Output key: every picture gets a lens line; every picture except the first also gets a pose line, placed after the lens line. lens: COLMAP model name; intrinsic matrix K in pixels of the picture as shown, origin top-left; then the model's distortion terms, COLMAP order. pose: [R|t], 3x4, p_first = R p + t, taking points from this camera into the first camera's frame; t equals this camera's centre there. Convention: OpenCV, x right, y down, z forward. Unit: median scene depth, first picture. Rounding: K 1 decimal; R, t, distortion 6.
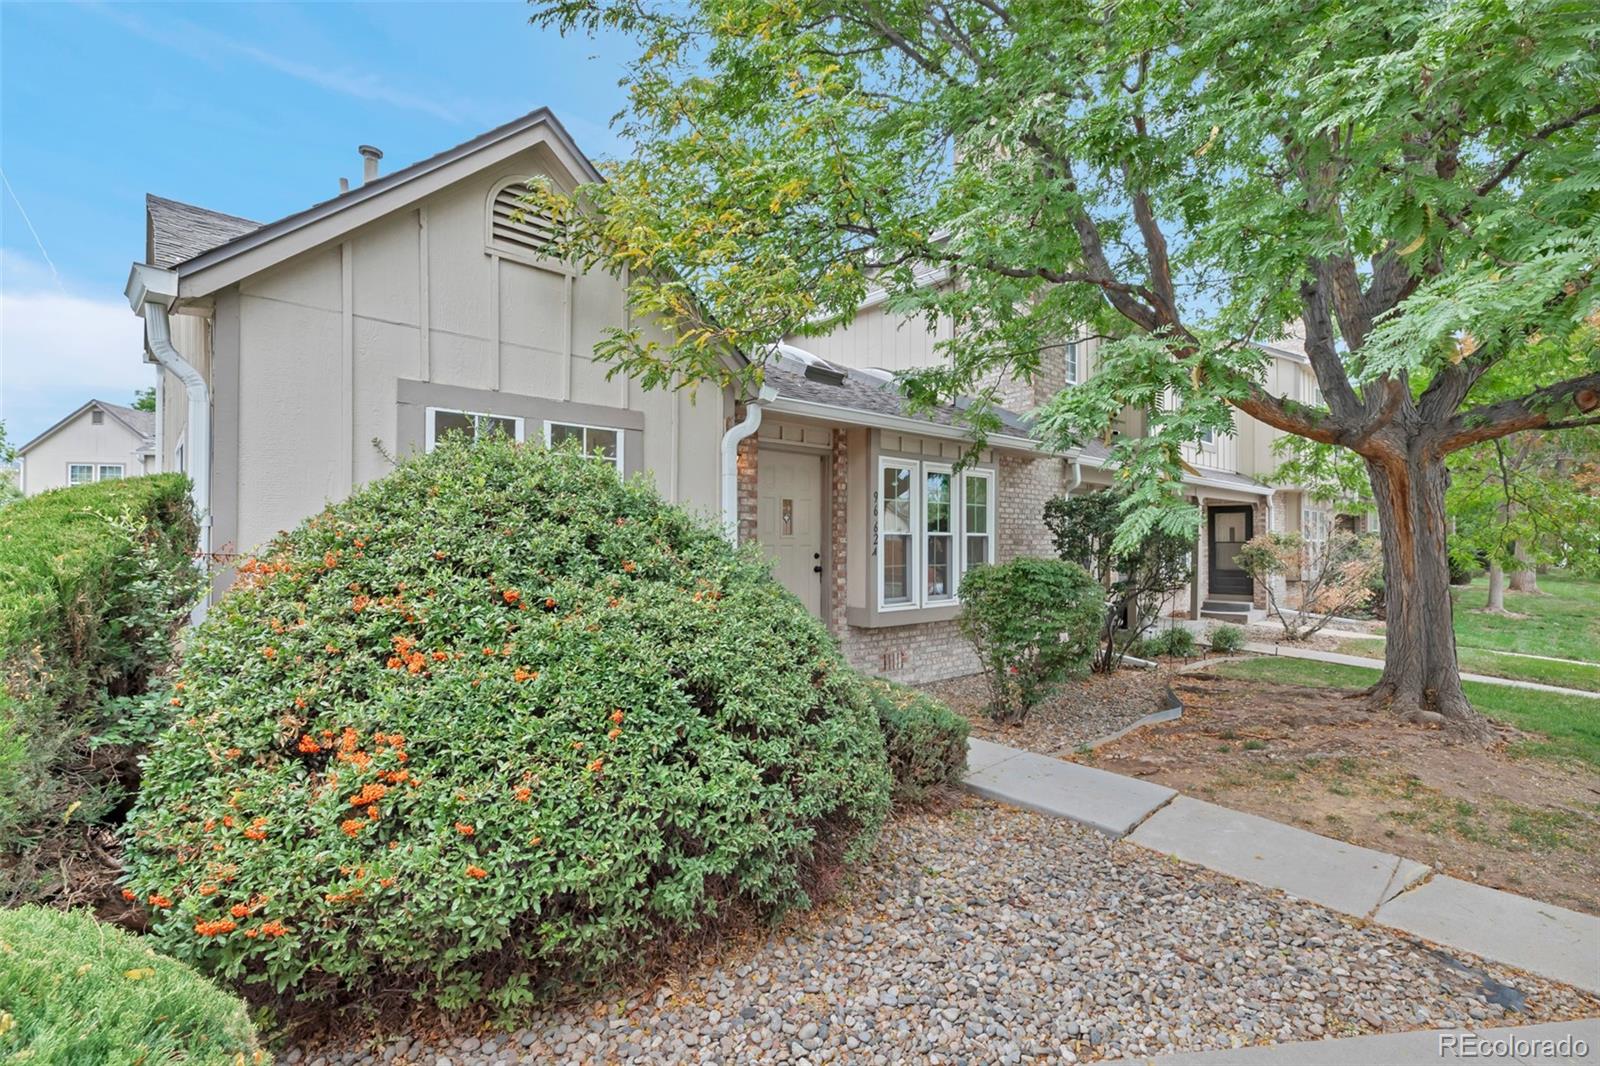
lens RADIAL K [[734.6, 0, 811.7], [0, 734.6, 528.0], [0, 0, 1]] dist [0.000051, -0.000418]
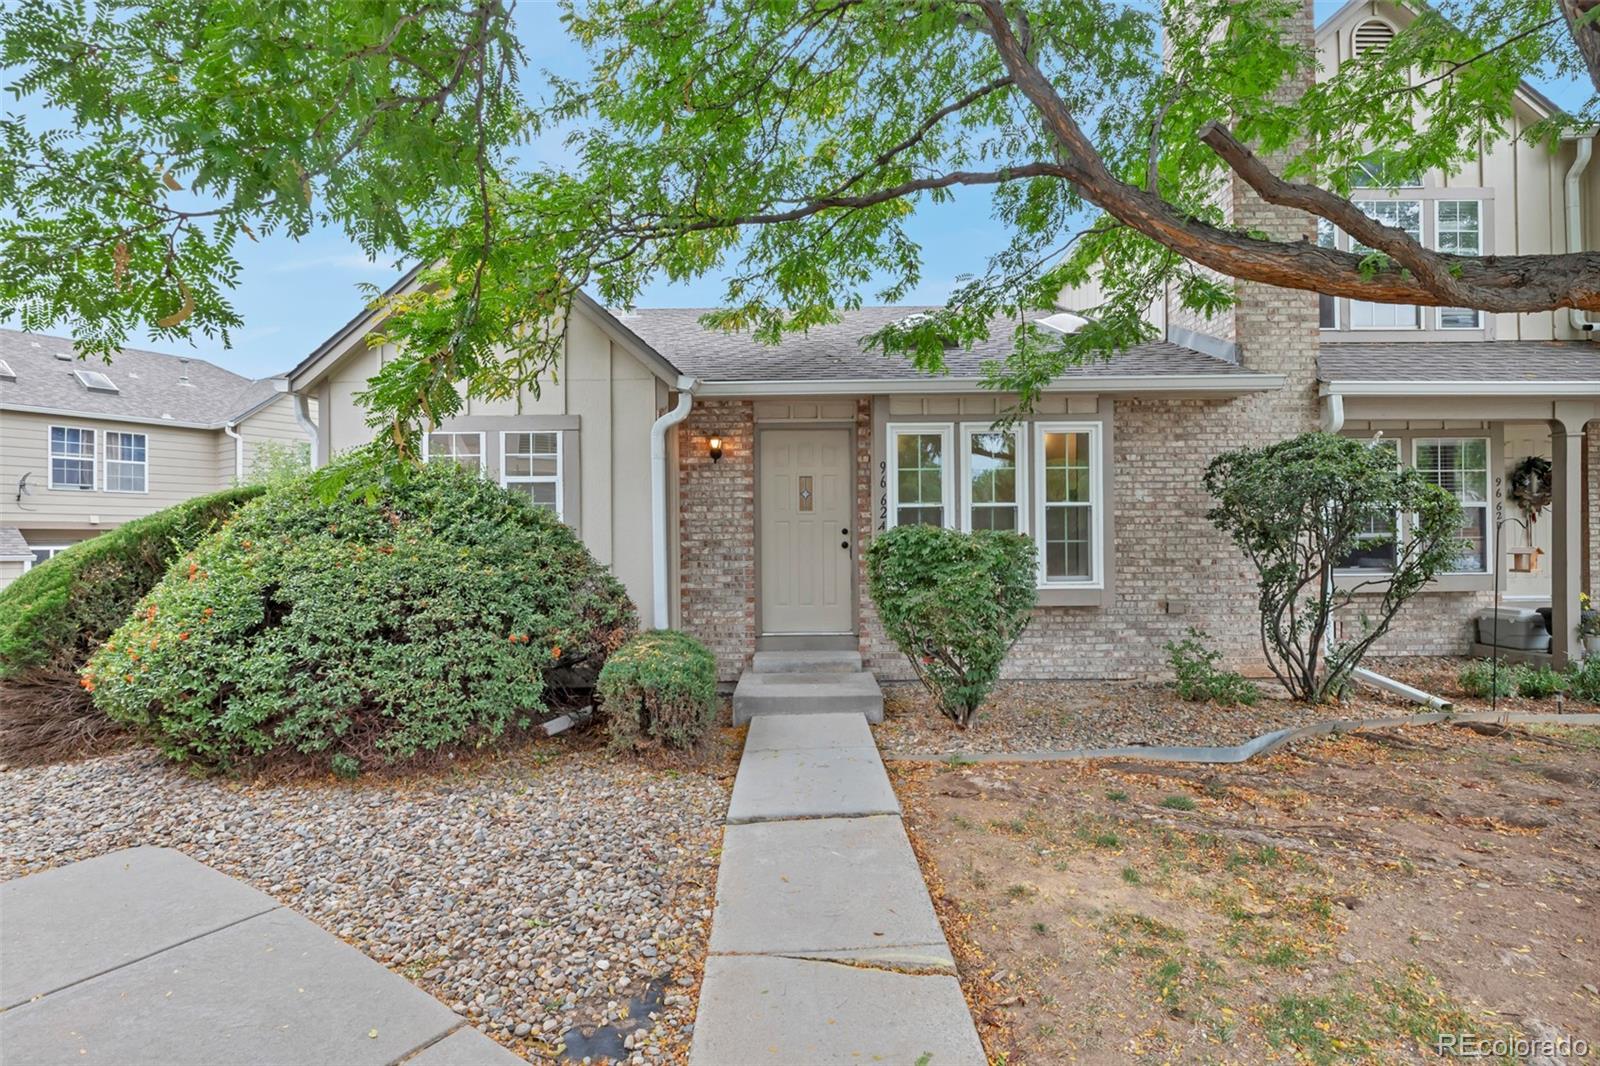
lens RADIAL K [[753.0, 0, 800.1], [0, 753.0, 539.2], [0, 0, 1]] dist [-0.011138, 0.000399]
pose [[0.736787, -0.005086, -0.676106, 0.728998], [0.024954, 0.999495, 0.019676, 0.030243], [0.675665, -0.031369, 0.736541, 0.243501]]
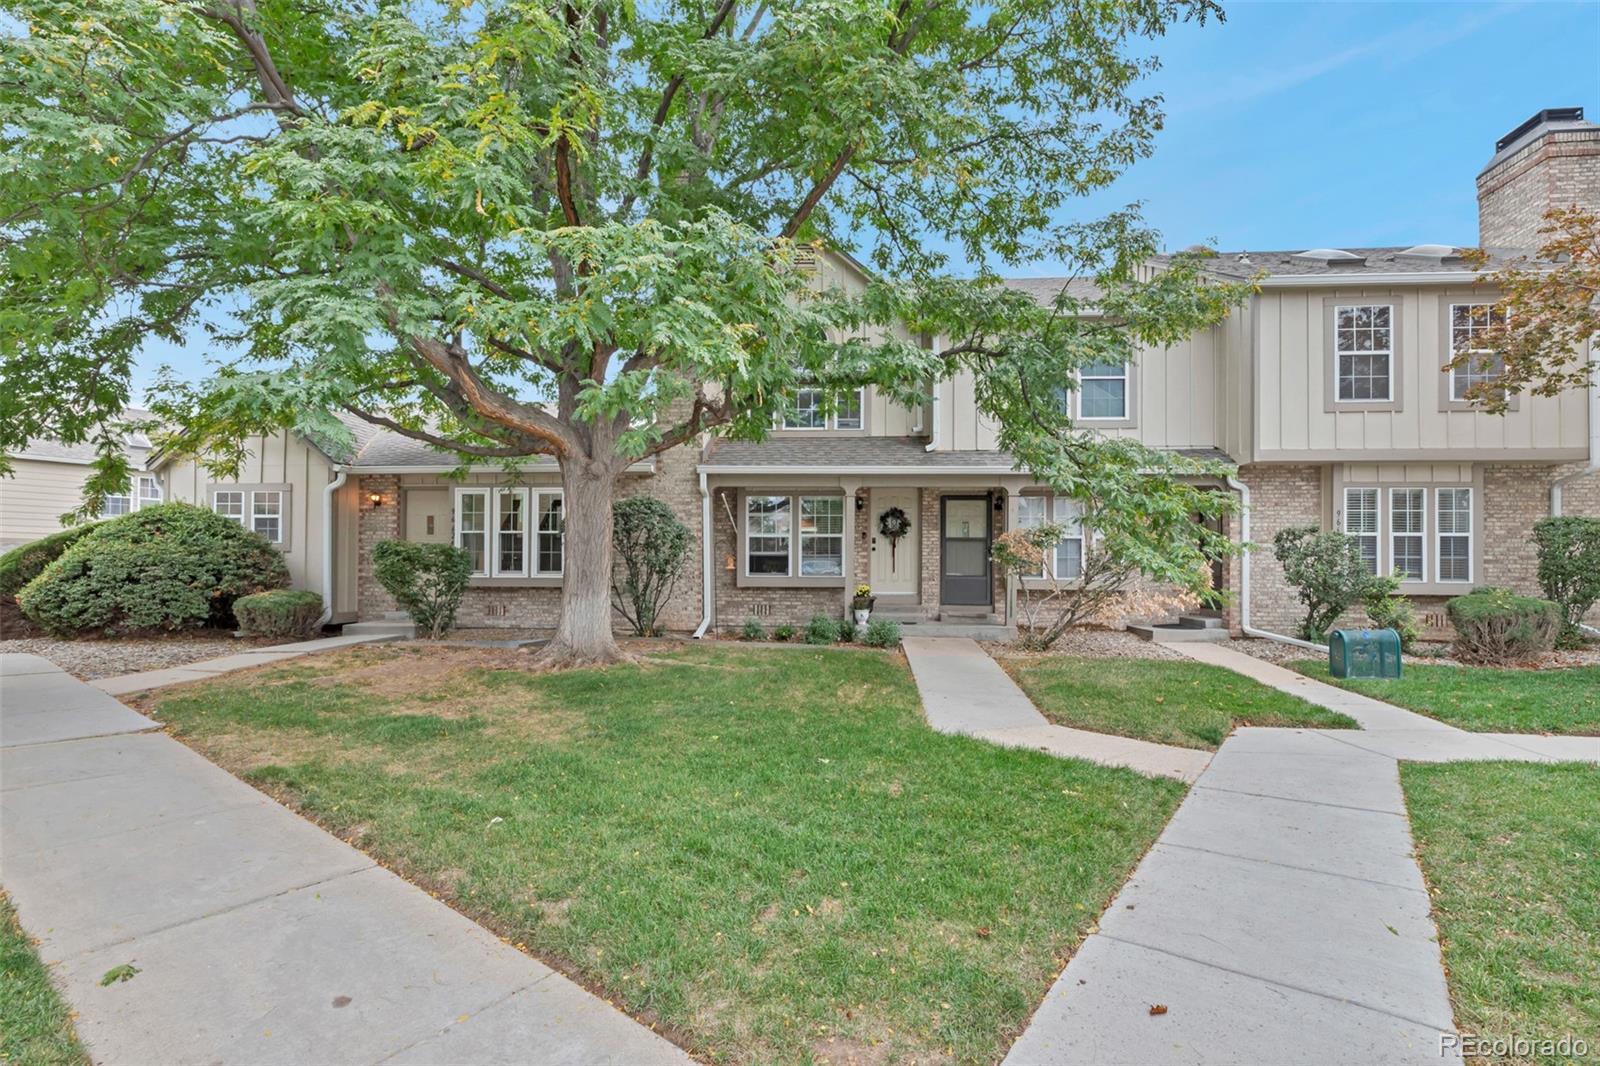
lens RADIAL K [[719.8, 0, 804.6], [0, 719.8, 571.3], [0, 0, 1]] dist [-0.002836, -0.000424]
pose [[0.692074, 0.004062, -0.721815, 2.111356], [0.010952, 0.999810, 0.016127, 0.089843], [0.721744, -0.019067, 0.691898, 0.461630]]
